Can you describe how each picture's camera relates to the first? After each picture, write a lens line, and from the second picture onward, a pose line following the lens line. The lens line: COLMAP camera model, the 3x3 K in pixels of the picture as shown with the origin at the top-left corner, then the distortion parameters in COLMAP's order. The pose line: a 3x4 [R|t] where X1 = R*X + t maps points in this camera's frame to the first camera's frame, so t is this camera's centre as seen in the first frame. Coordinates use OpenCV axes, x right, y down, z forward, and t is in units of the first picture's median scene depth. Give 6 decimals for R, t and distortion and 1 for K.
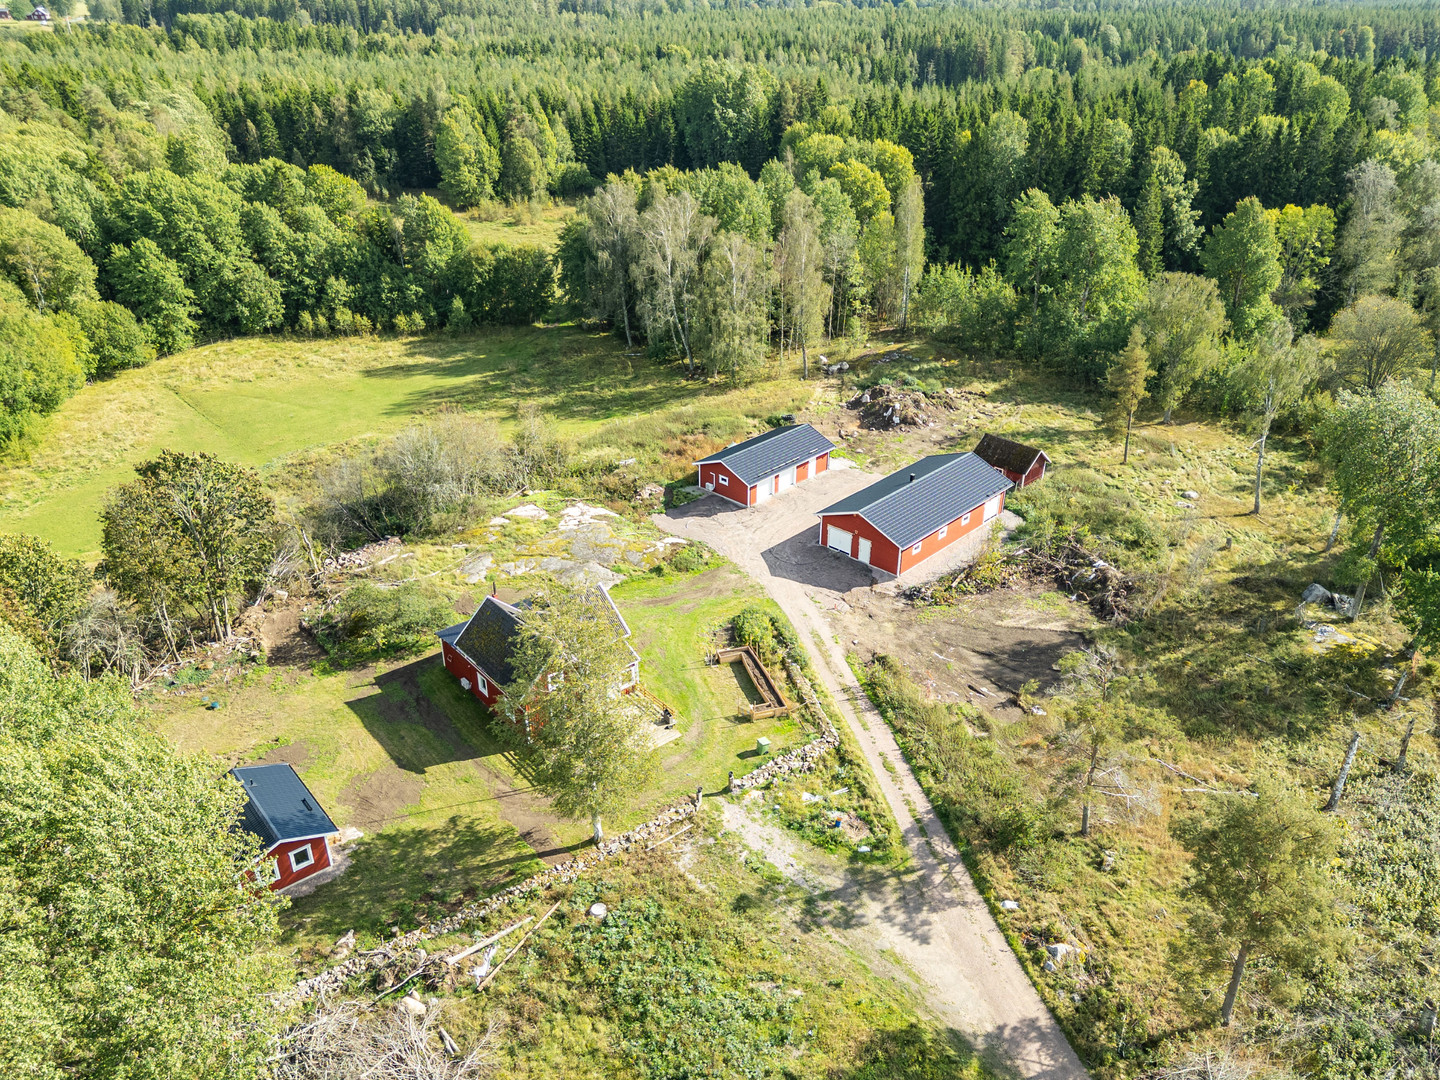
lens RADIAL K [[1112.5, 0, 764.7], [0, 1112.5, 544.8], [0, 0, 1]] dist [0.089278, -0.076679]
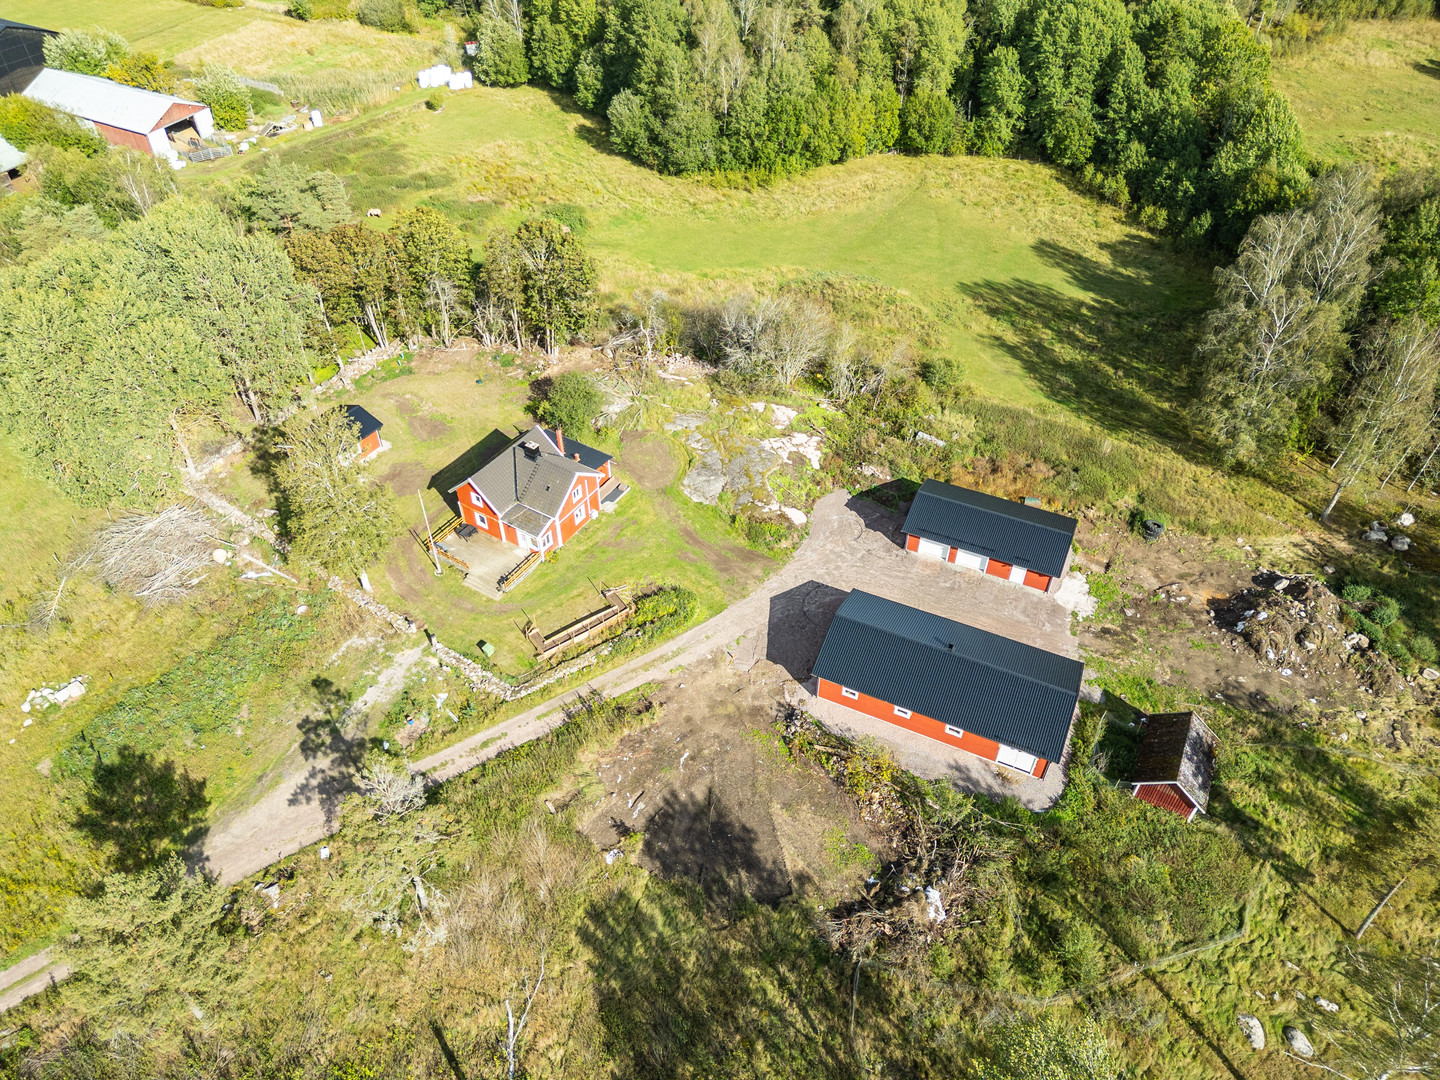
lens RADIAL K [[1028.0, 0, 720.0], [0, 1028.0, 540.0], [0, 0, 1]] dist [0.082770, -0.090423]
pose [[0.275601, 0.647964, -0.710061, 0.427966], [-0.440063, 0.741766, 0.506091, -0.318085], [0.854628, 0.172993, 0.489576, 0.357887]]
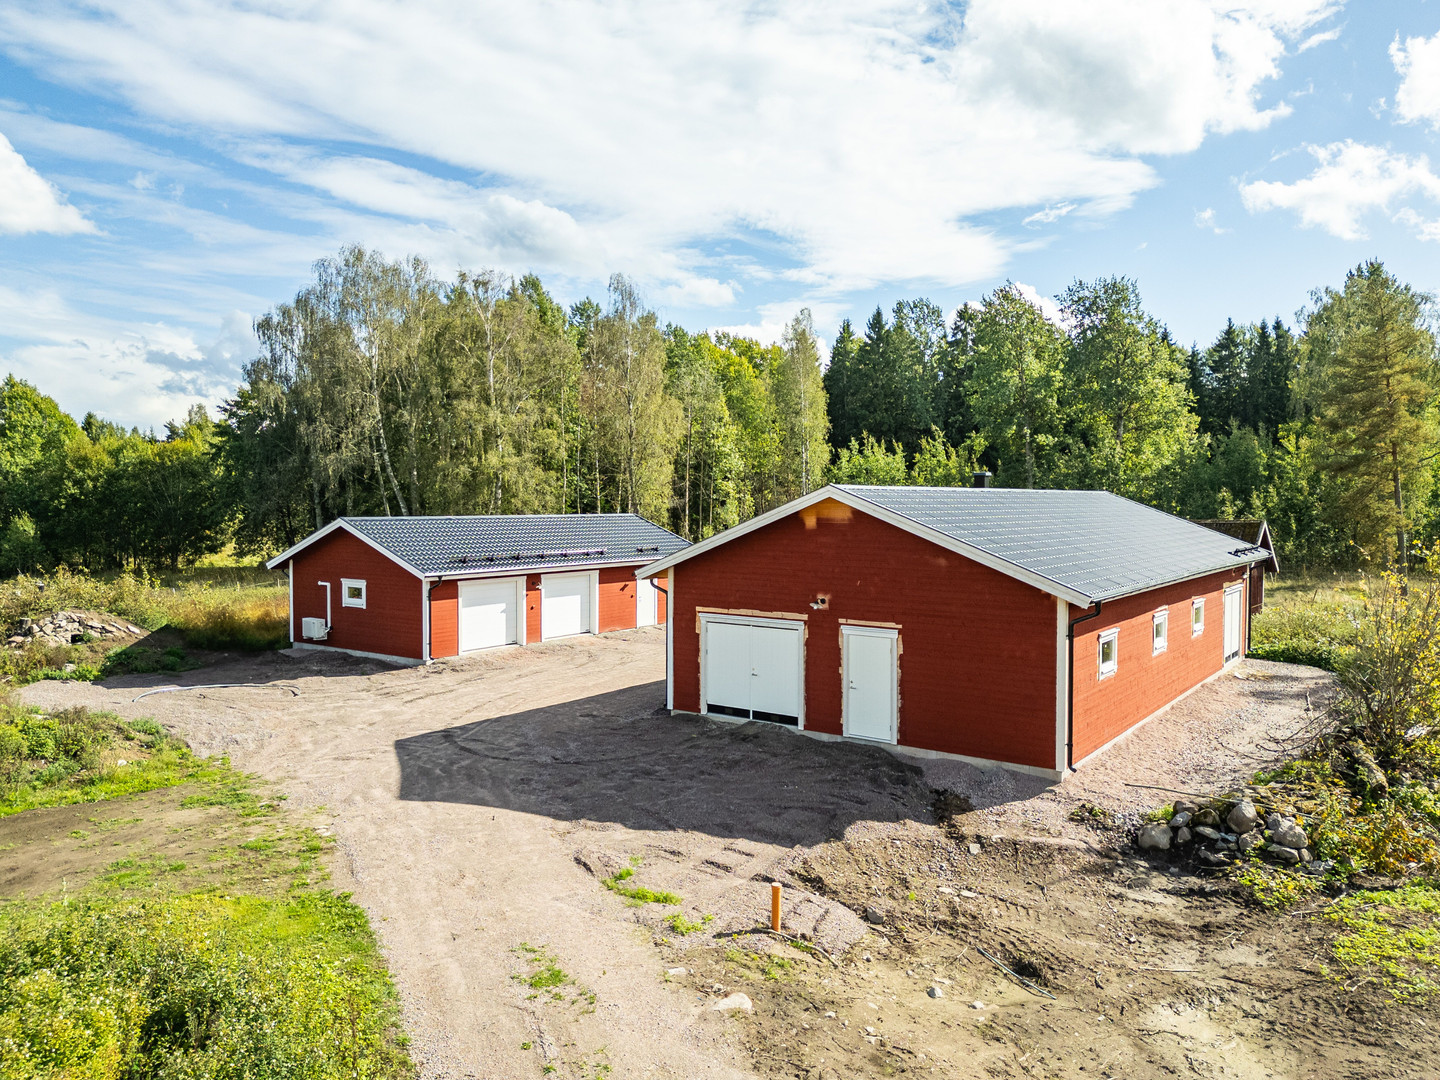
lens RADIAL K [[1028.0, 0, 720.0], [0, 1028.0, 540.0], [0, 0, 1]] dist [0.082770, -0.090423]
pose [[0.995252, -0.027731, 0.093299, 0.030167], [0.065286, 0.901139, -0.428587, 0.046821], [-0.072191, 0.432643, 0.898671, 0.579586]]
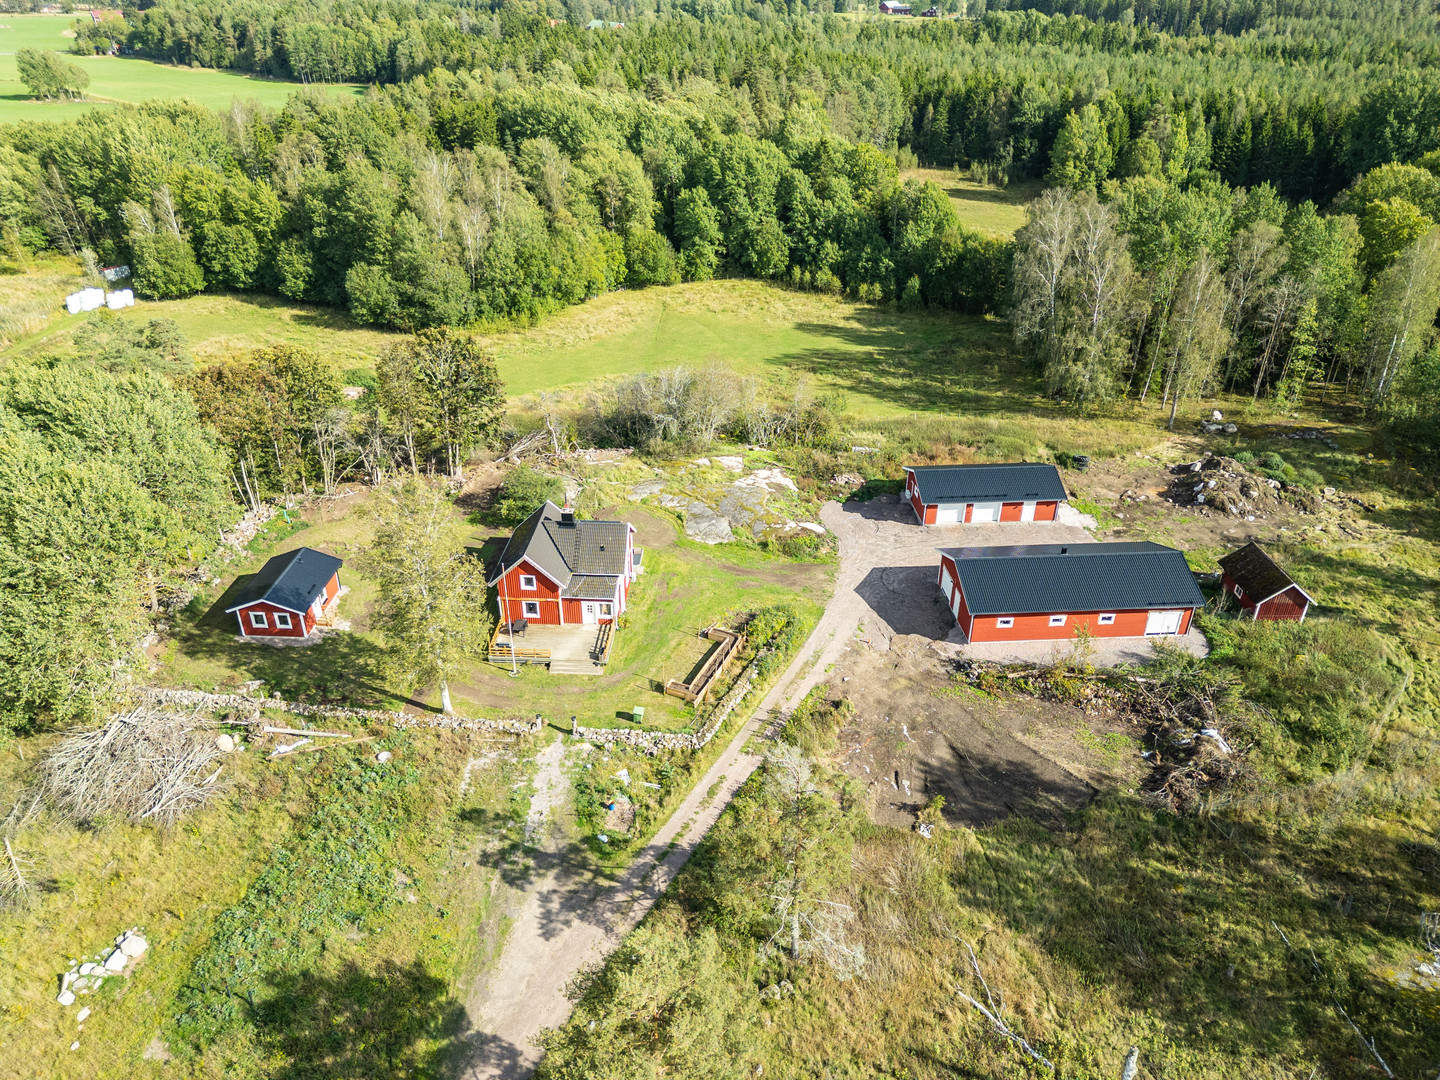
lens RADIAL K [[1028.0, 0, 720.0], [0, 1028.0, 540.0], [0, 0, 1]] dist [0.082770, -0.090423]
pose [[0.718074, 0.334035, -0.610565, 0.322320], [-0.317435, 0.937919, 0.139797, -0.072054], [0.619358, 0.093430, 0.779530, 0.156263]]
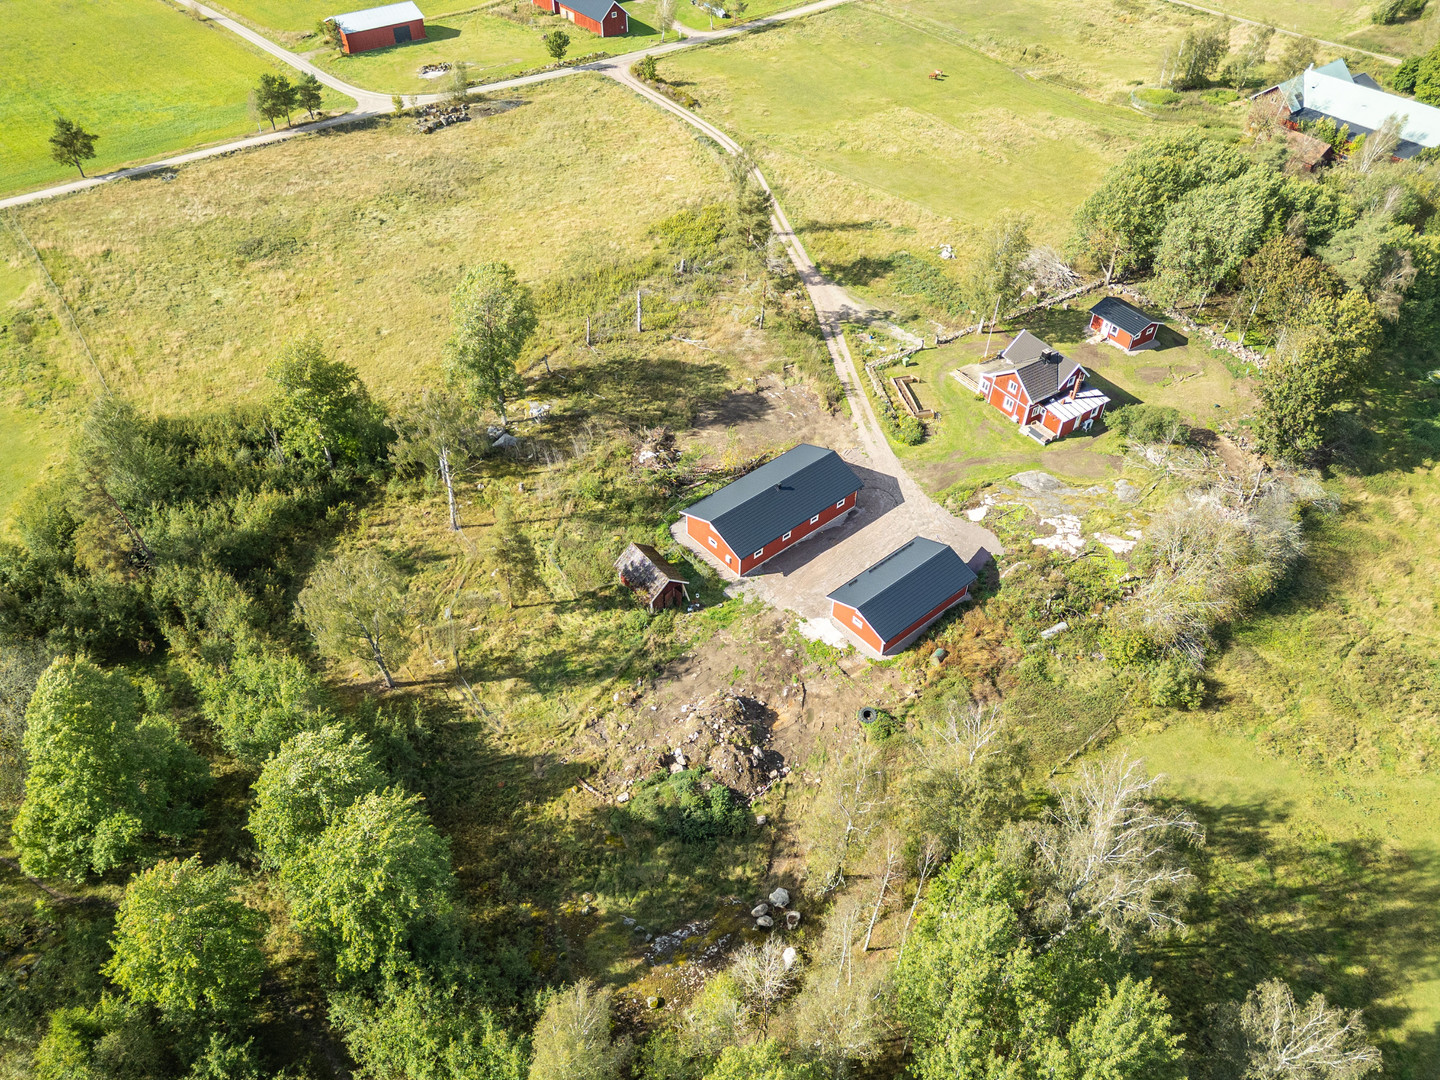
lens RADIAL K [[1028.0, 0, 720.0], [0, 1028.0, 540.0], [0, 0, 1]] dist [0.082770, -0.090423]
pose [[-0.989317, -0.117820, 0.085852, 0.071162], [0.043787, 0.321559, 0.945876, -0.797596], [-0.139050, 0.939531, -0.312965, 1.049904]]
